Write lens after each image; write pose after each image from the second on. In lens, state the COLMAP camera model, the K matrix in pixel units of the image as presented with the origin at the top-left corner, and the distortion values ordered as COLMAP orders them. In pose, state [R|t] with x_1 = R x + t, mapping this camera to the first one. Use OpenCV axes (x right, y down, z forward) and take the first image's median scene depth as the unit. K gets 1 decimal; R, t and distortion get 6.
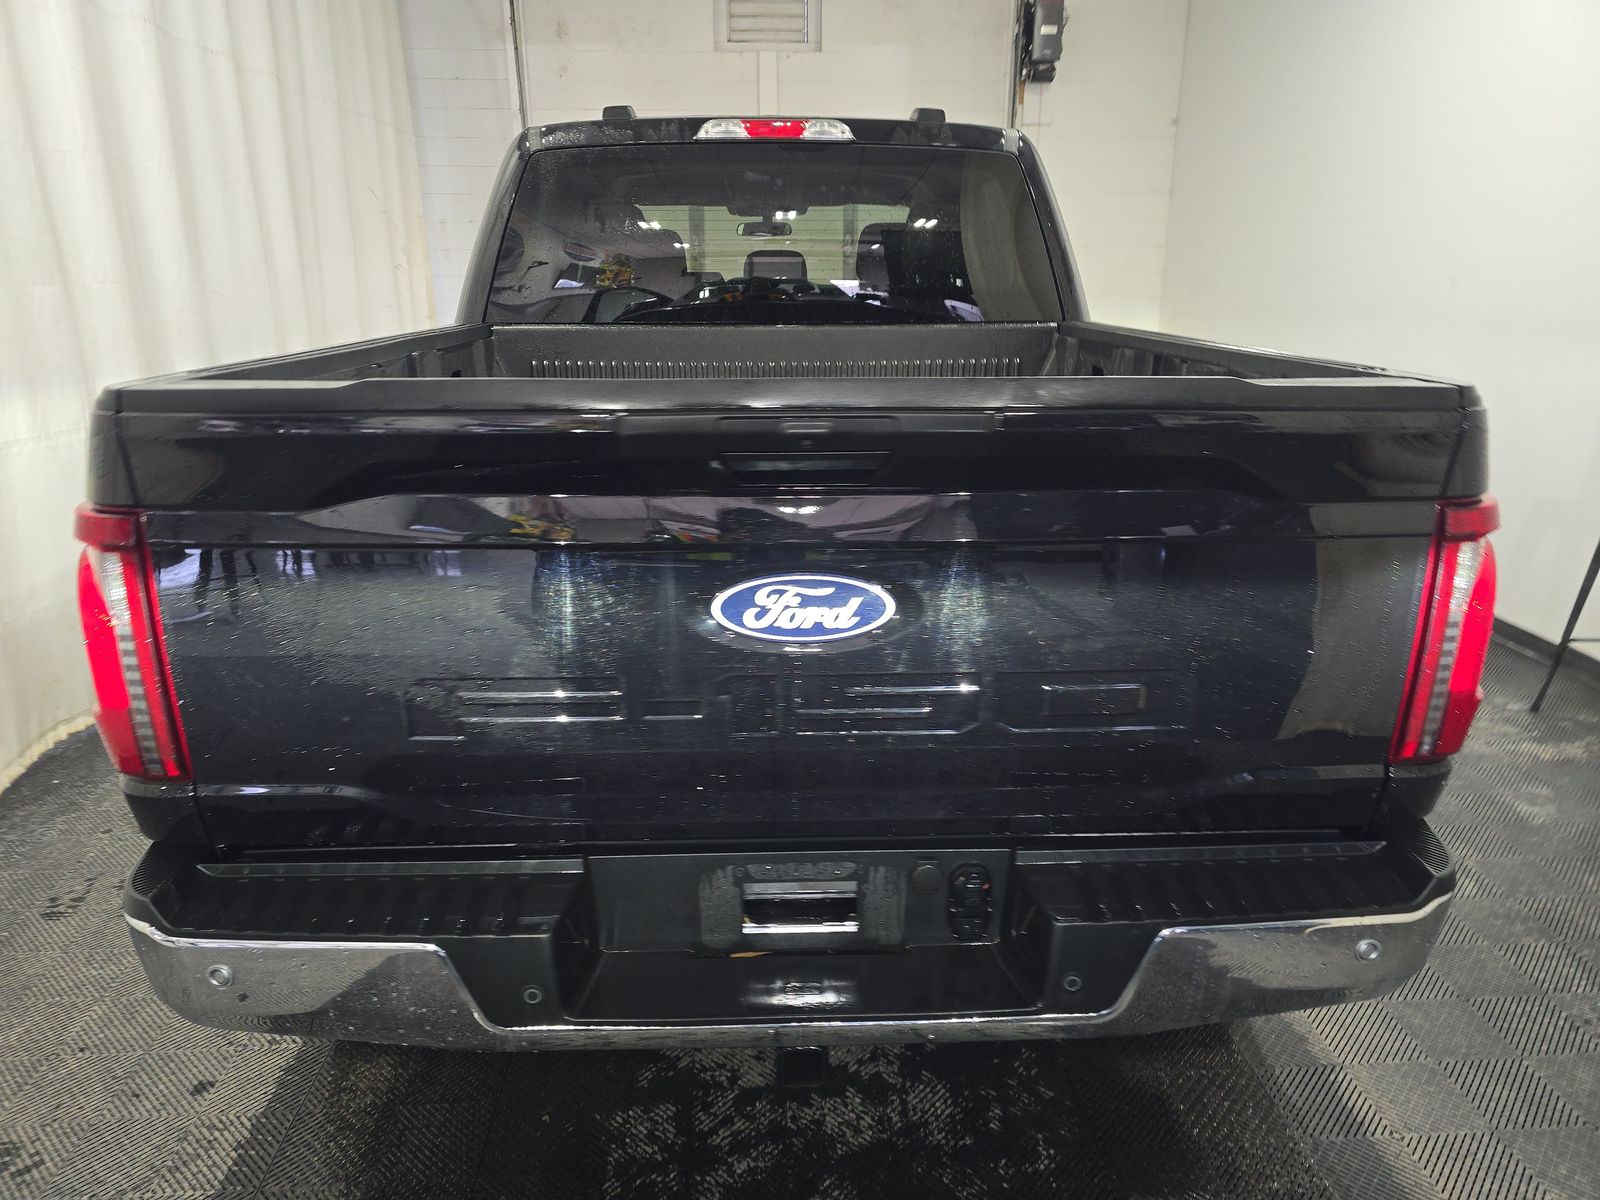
lens RADIAL K [[1052.5, 0, 800.0], [0, 1052.5, 600.0], [0, 0, 1]] dist [0.060021, -0.055205]
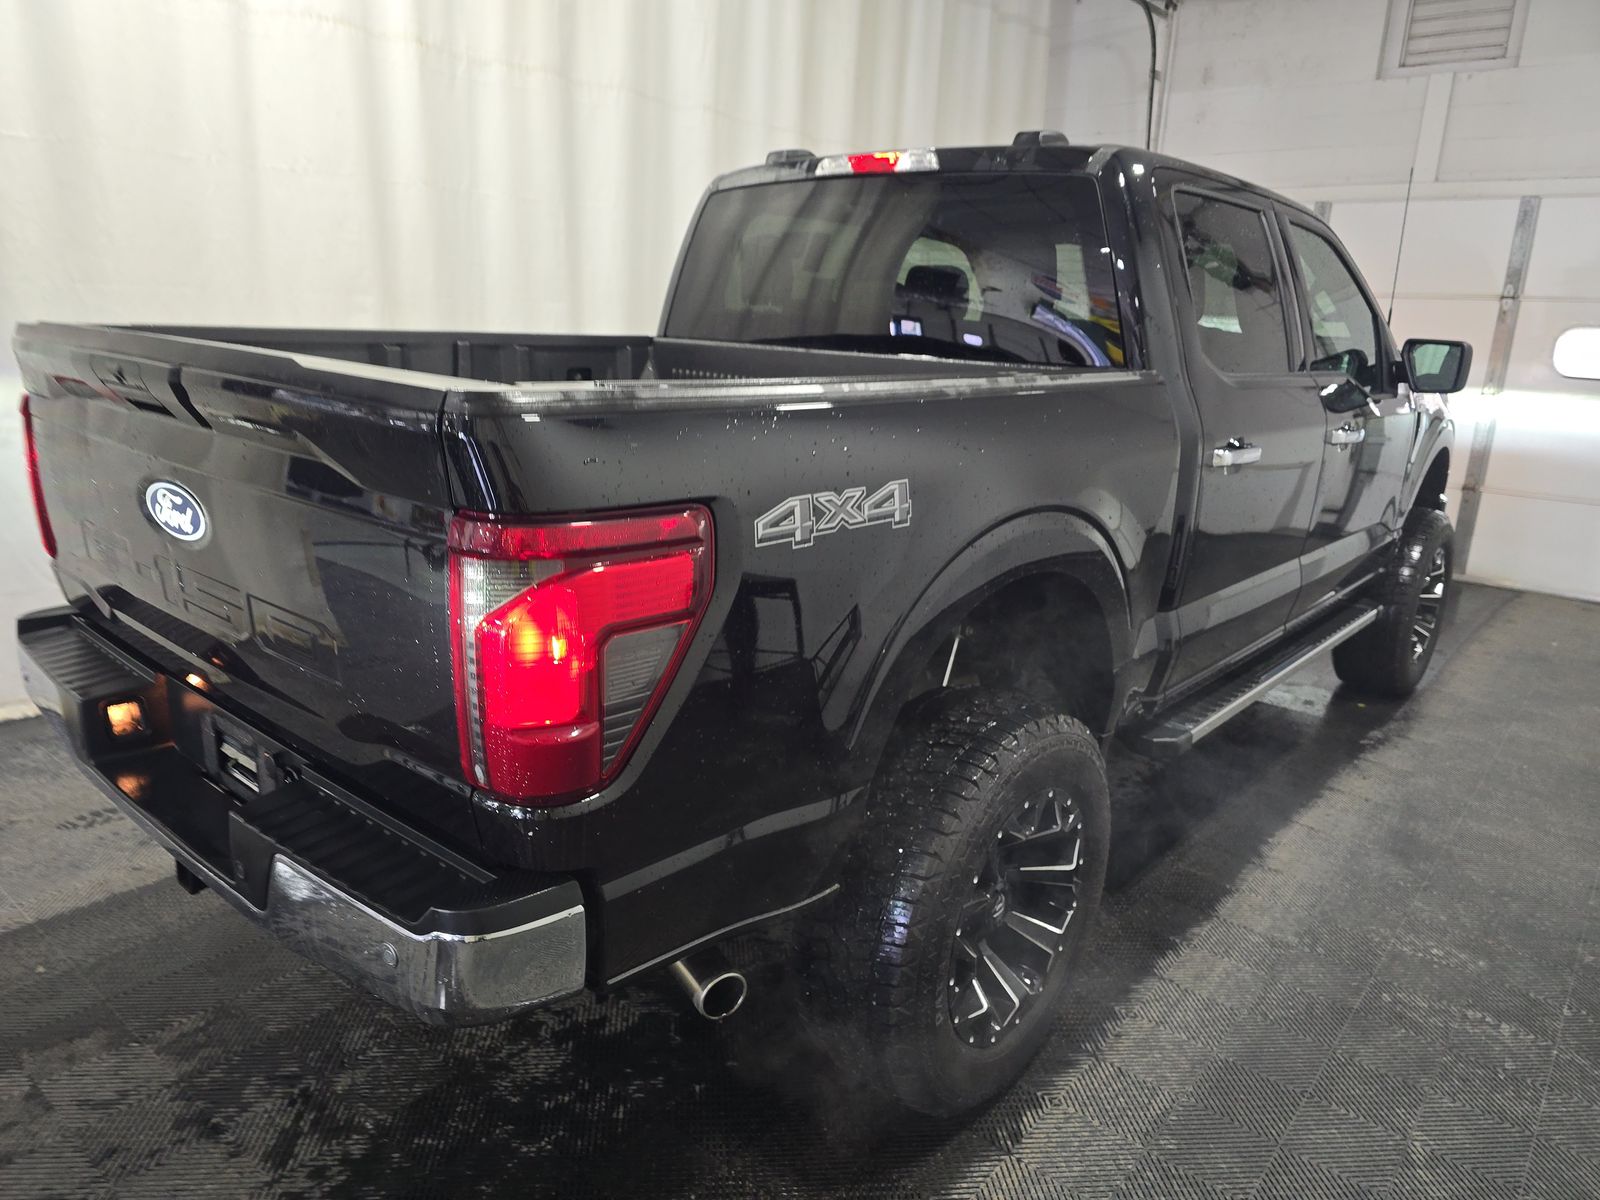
lens RADIAL K [[1064.5, 0, 791.7], [0, 1064.5, 600.4], [0, 0, 1]] dist [0.033380, -0.031346]
pose [[0.734896, 0.209626, -0.644969, 0.624864], [-0.240496, 0.969777, 0.041165, -0.053601], [0.634105, 0.124860, 0.763100, 0.201063]]
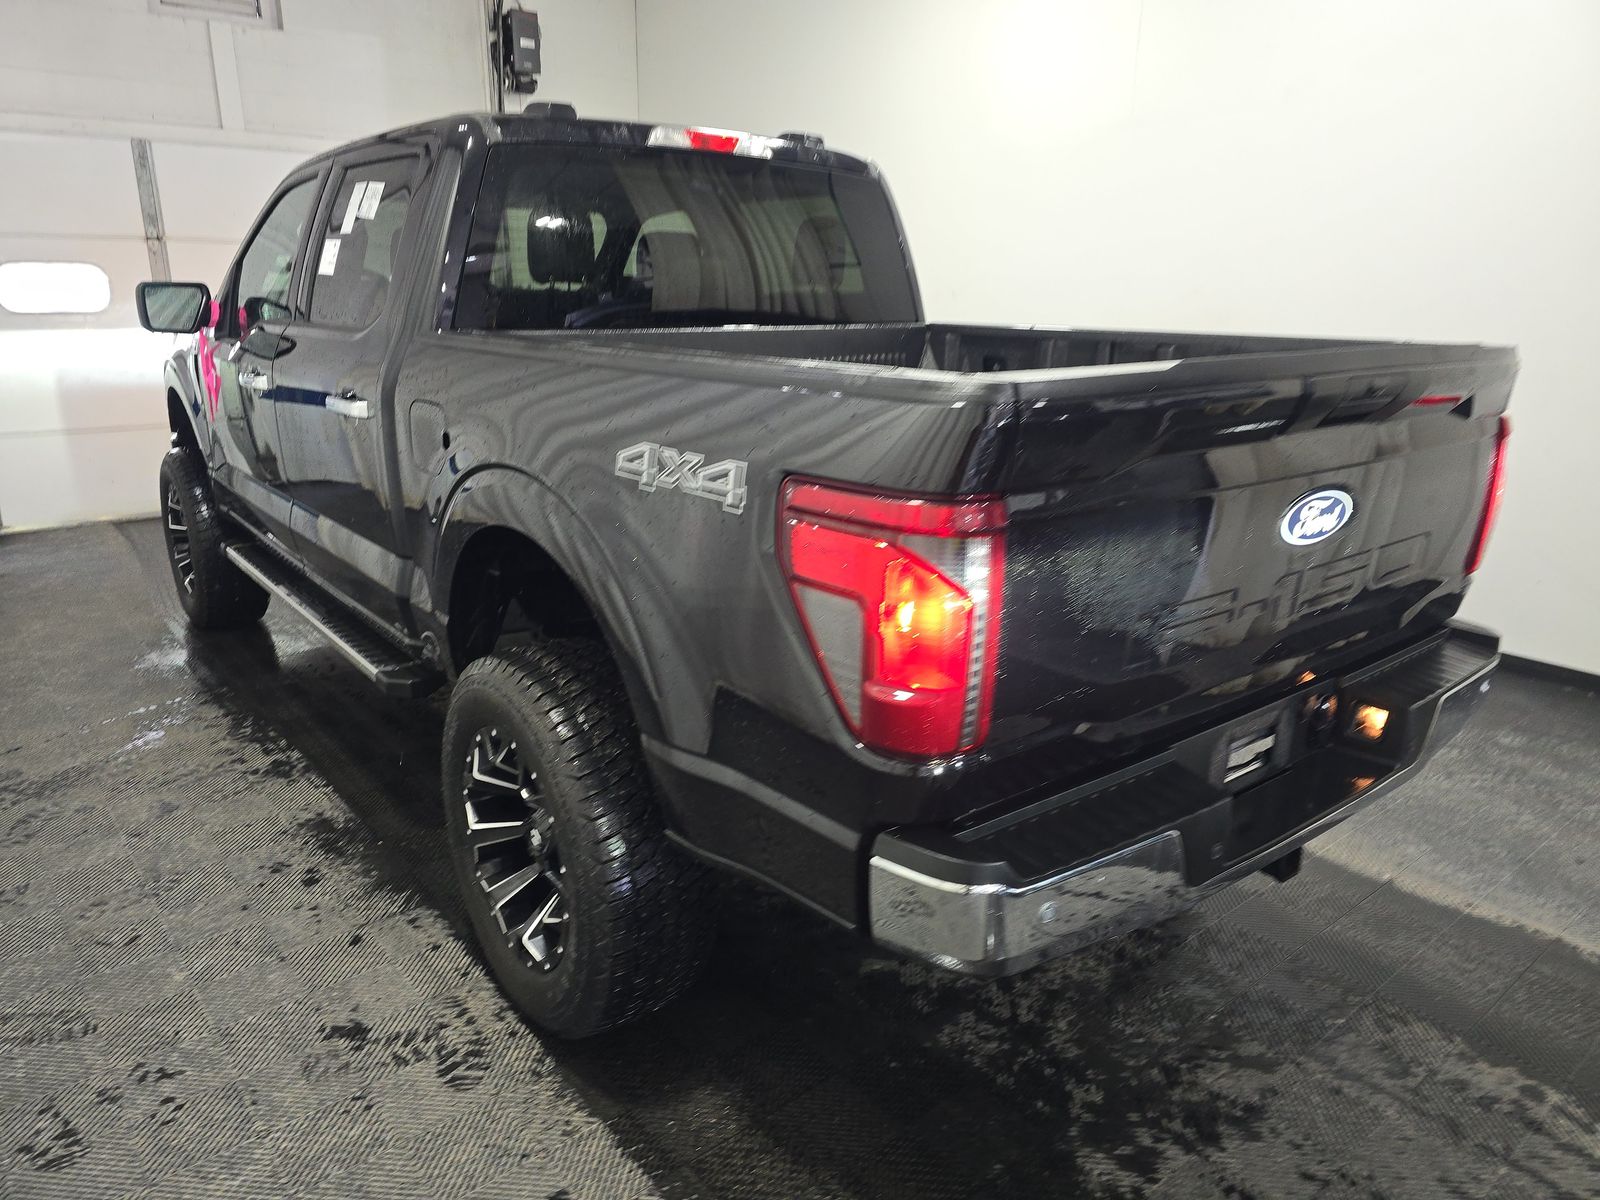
lens RADIAL K [[1052.5, 0, 800.0], [0, 1052.5, 600.0], [0, 0, 1]] dist [0.060021, -0.055205]
pose [[0.812885, -0.157558, 0.560708, -0.574523], [0.161587, 0.985931, 0.042785, -0.023494], [-0.559560, 0.055824, 0.826908, 0.097026]]
